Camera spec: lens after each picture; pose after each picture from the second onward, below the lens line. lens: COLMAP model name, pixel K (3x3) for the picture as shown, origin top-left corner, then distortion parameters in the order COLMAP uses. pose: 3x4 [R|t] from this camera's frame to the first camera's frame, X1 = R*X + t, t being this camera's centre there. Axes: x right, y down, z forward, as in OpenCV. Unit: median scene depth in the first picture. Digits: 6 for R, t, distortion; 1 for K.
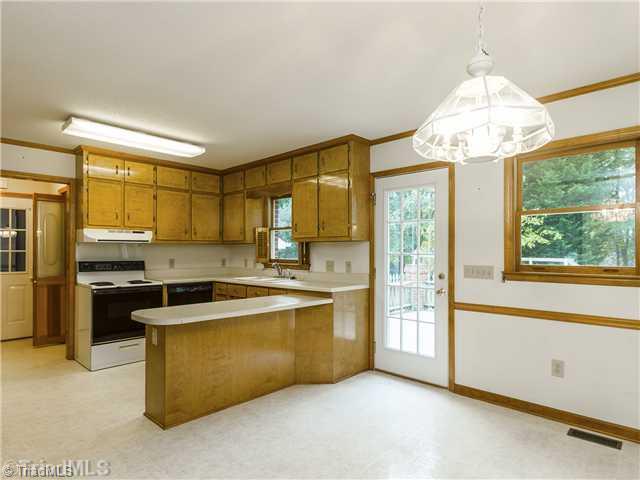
lens RADIAL K [[376.2, 0, 316.1], [0, 376.2, 252.6], [0, 0, 1]] dist [0.008122, 0.002180]
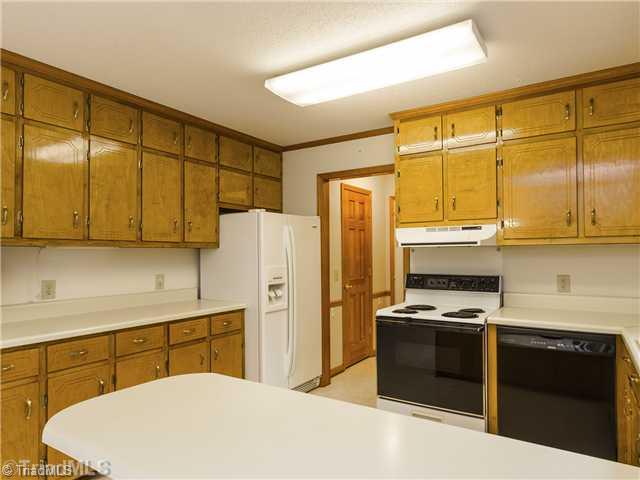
lens RADIAL K [[406.9, 0, 319.4], [0, 406.9, 243.5], [0, 0, 1]] dist [0.007159, 0.001160]
pose [[0.195679, -0.020393, -0.980456, 0.110598], [0.008382, 0.999782, -0.019122, -0.020143], [0.980632, -0.004476, 0.195807, 0.661857]]
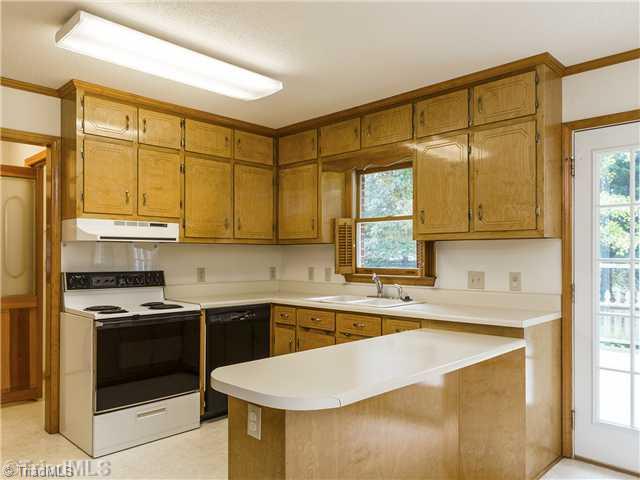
lens RADIAL K [[480.6, 0, 313.9], [0, 480.6, 256.0], [0, 0, 1]] dist [0.005460, 0.006145]
pose [[0.999959, -0.000380, -0.009066, -0.215375], [0.000366, 0.999999, -0.001617, -0.001625], [0.009067, 0.001614, 0.999958, 0.218254]]
